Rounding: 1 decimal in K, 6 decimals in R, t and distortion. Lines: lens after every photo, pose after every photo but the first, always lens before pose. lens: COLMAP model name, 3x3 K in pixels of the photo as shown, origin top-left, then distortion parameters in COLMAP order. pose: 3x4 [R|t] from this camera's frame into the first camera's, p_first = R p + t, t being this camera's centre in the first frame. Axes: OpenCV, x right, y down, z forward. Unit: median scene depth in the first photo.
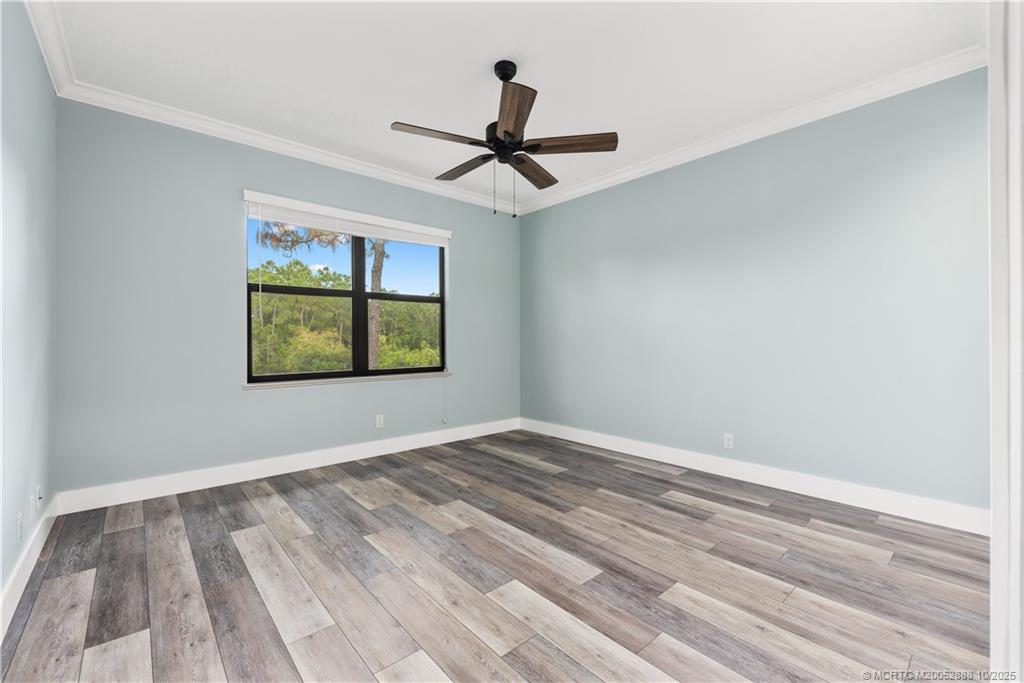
lens RADIAL K [[427.2, 0, 510.7], [0, 427.2, 338.7], [0, 0, 1]] dist [0.001439, 0.000004]
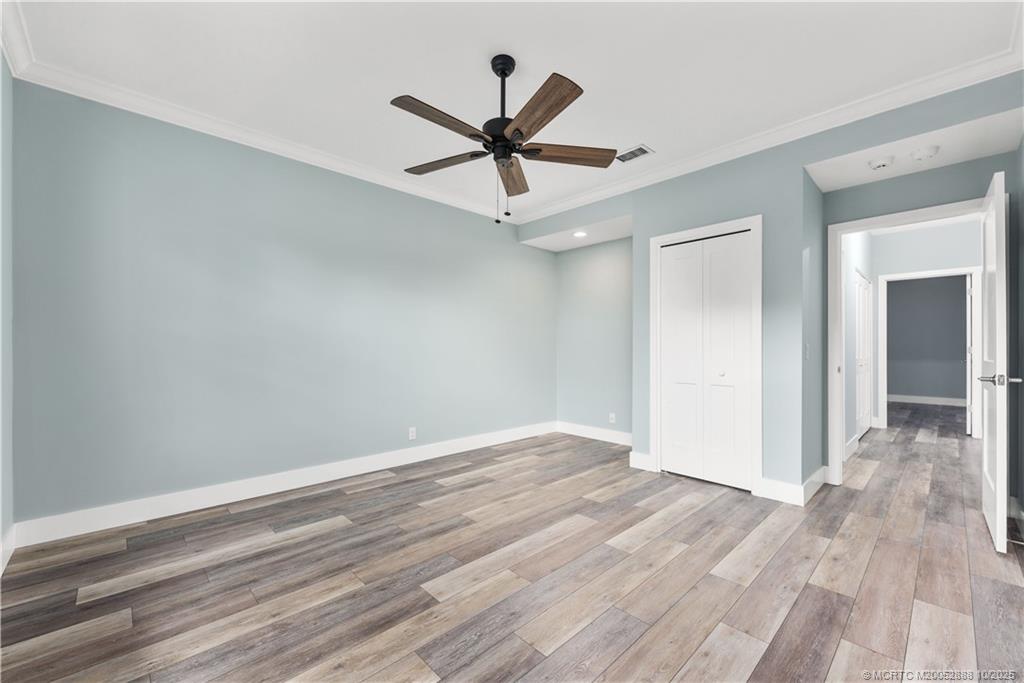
lens RADIAL K [[427.2, 0, 508.6], [0, 427.2, 344.0], [0, 0, 1]] dist [0.001439, 0.000004]
pose [[-0.053381, 0.007554, 0.998546, -0.815546], [-0.002280, 0.999968, -0.007686, -0.006335], [-0.998572, -0.002687, -0.053362, 0.894417]]
